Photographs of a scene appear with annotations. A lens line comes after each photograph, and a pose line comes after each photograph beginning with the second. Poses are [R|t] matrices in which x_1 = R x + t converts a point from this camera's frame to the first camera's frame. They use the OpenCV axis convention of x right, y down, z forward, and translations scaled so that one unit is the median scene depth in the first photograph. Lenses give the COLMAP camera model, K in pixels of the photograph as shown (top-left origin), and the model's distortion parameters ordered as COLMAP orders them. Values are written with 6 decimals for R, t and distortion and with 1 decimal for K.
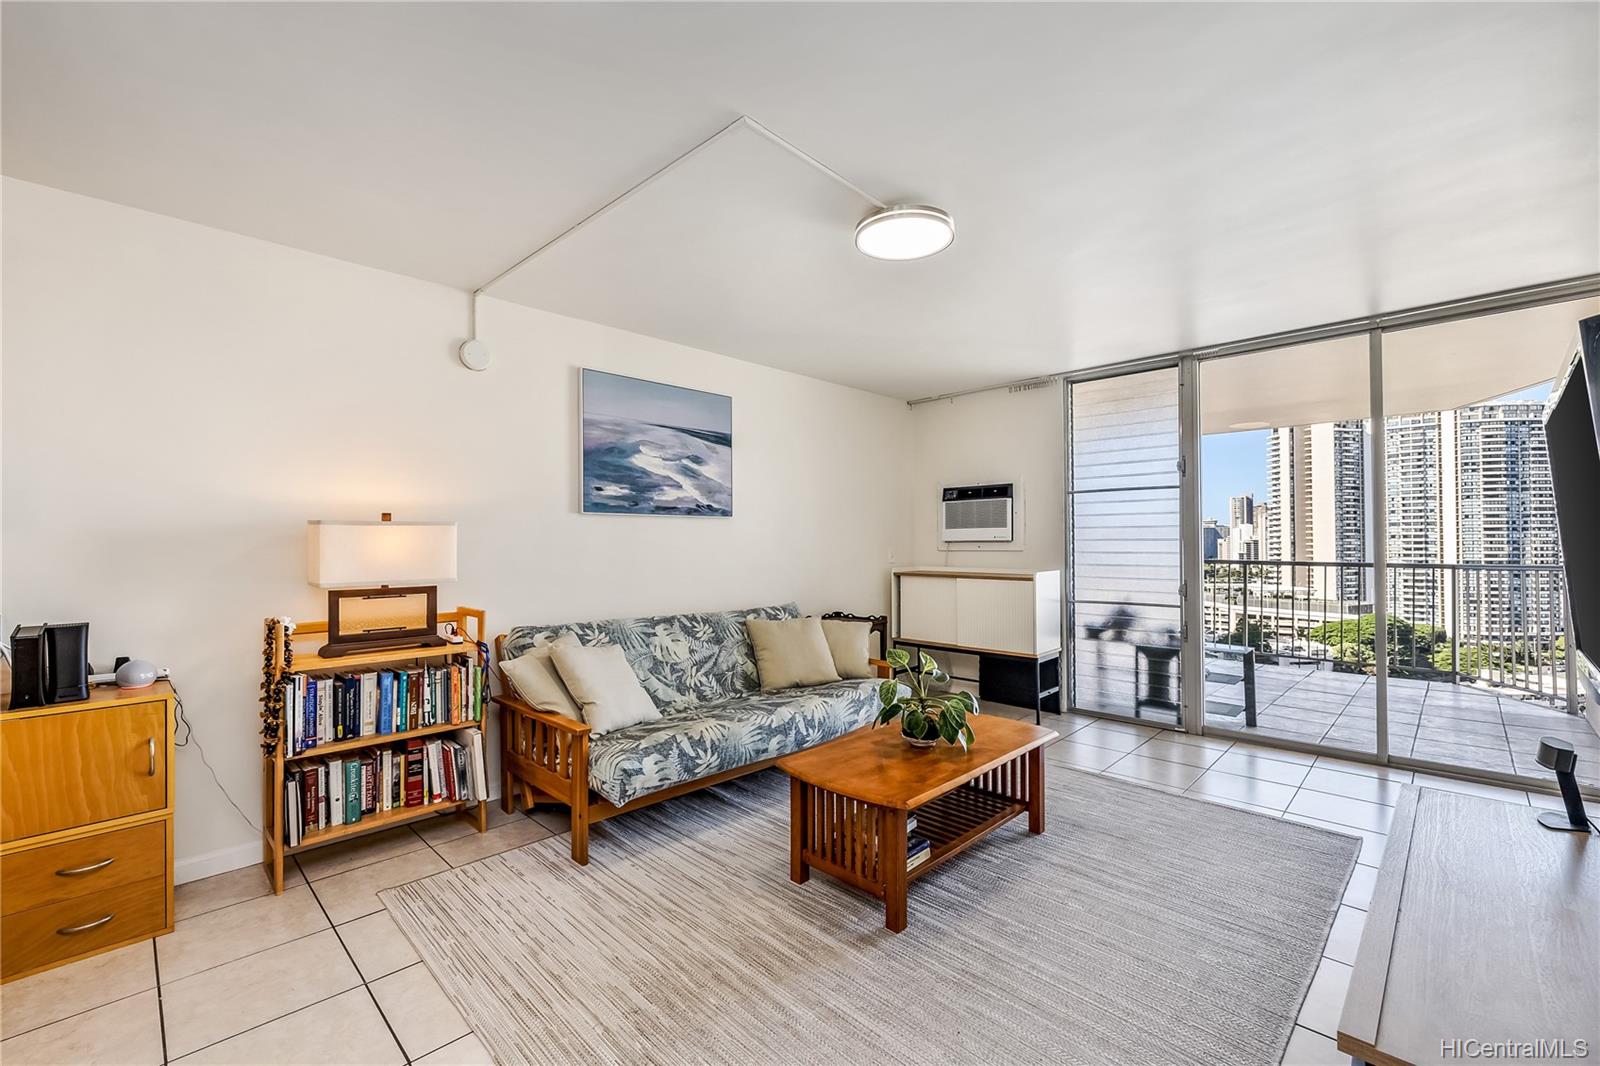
lens RADIAL K [[672.8, 0, 809.1], [0, 672.8, 537.0], [0, 0, 1]] dist [-0.005538, 0.002280]
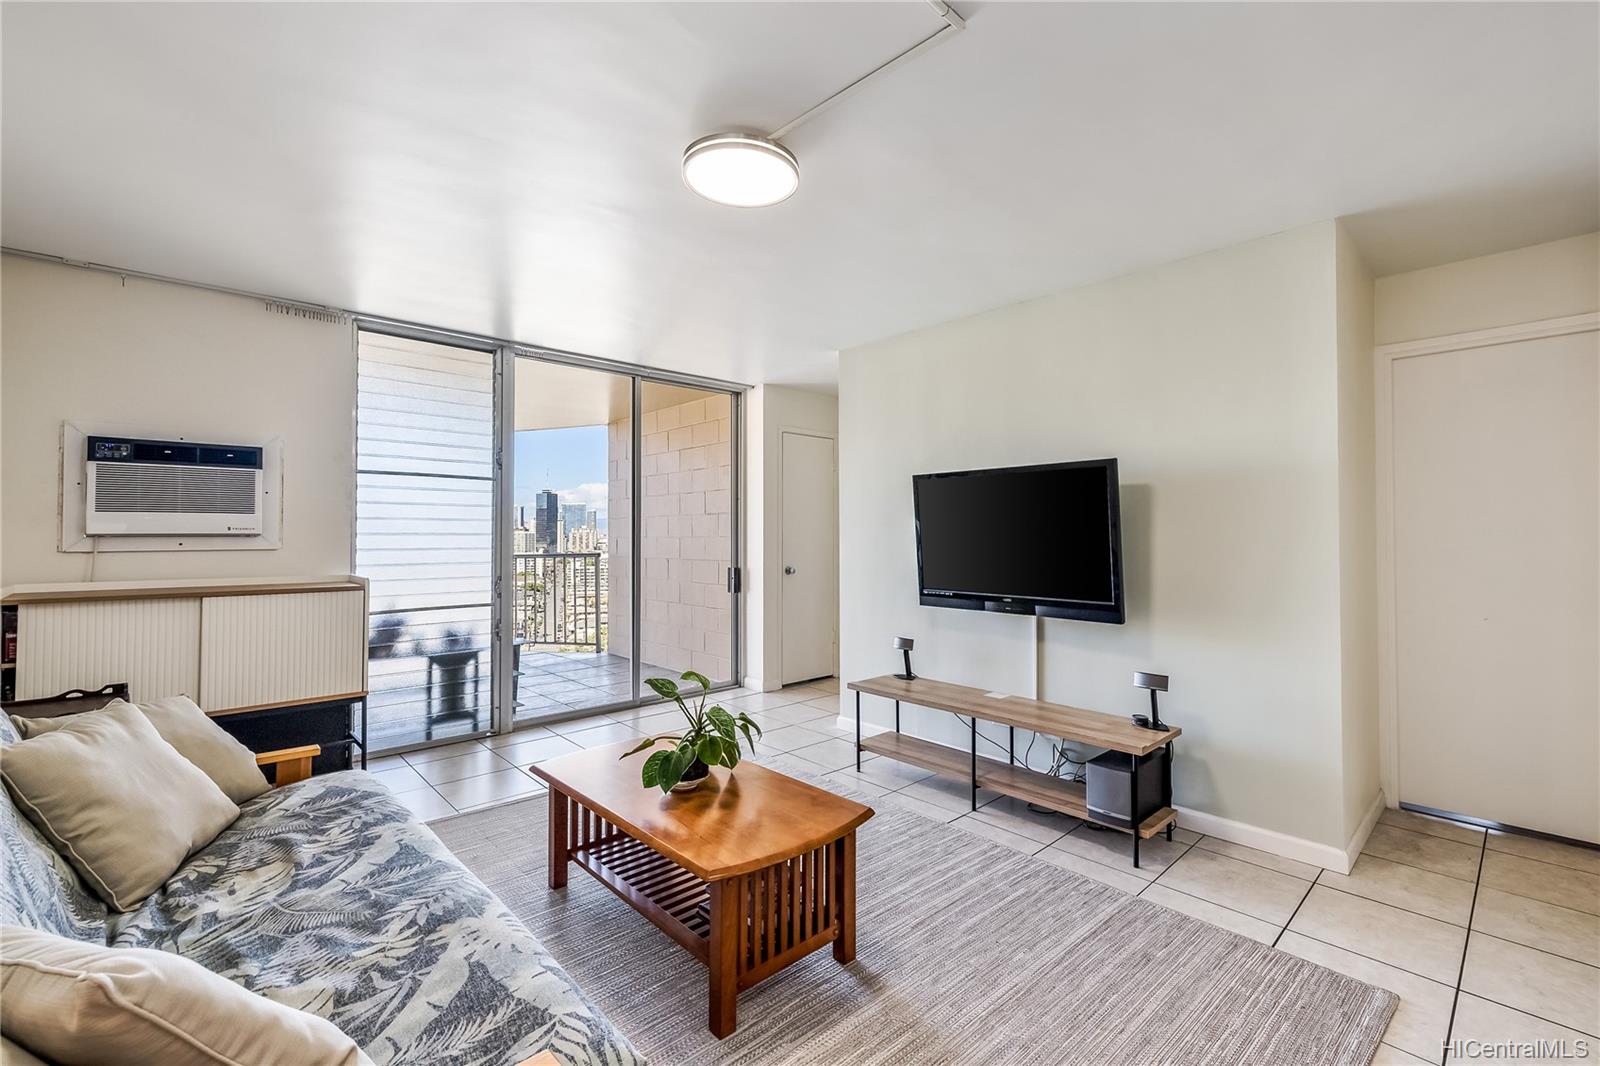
lens RADIAL K [[683.1, 0, 818.8], [0, 683.1, 526.0], [0, 0, 1]] dist [0.008567, -0.002970]
pose [[0.042561, 0.018293, 0.998926, -0.426946], [-0.009030, 0.999799, -0.017924, 0.005606], [-0.999053, -0.008257, 0.042717, 0.522861]]
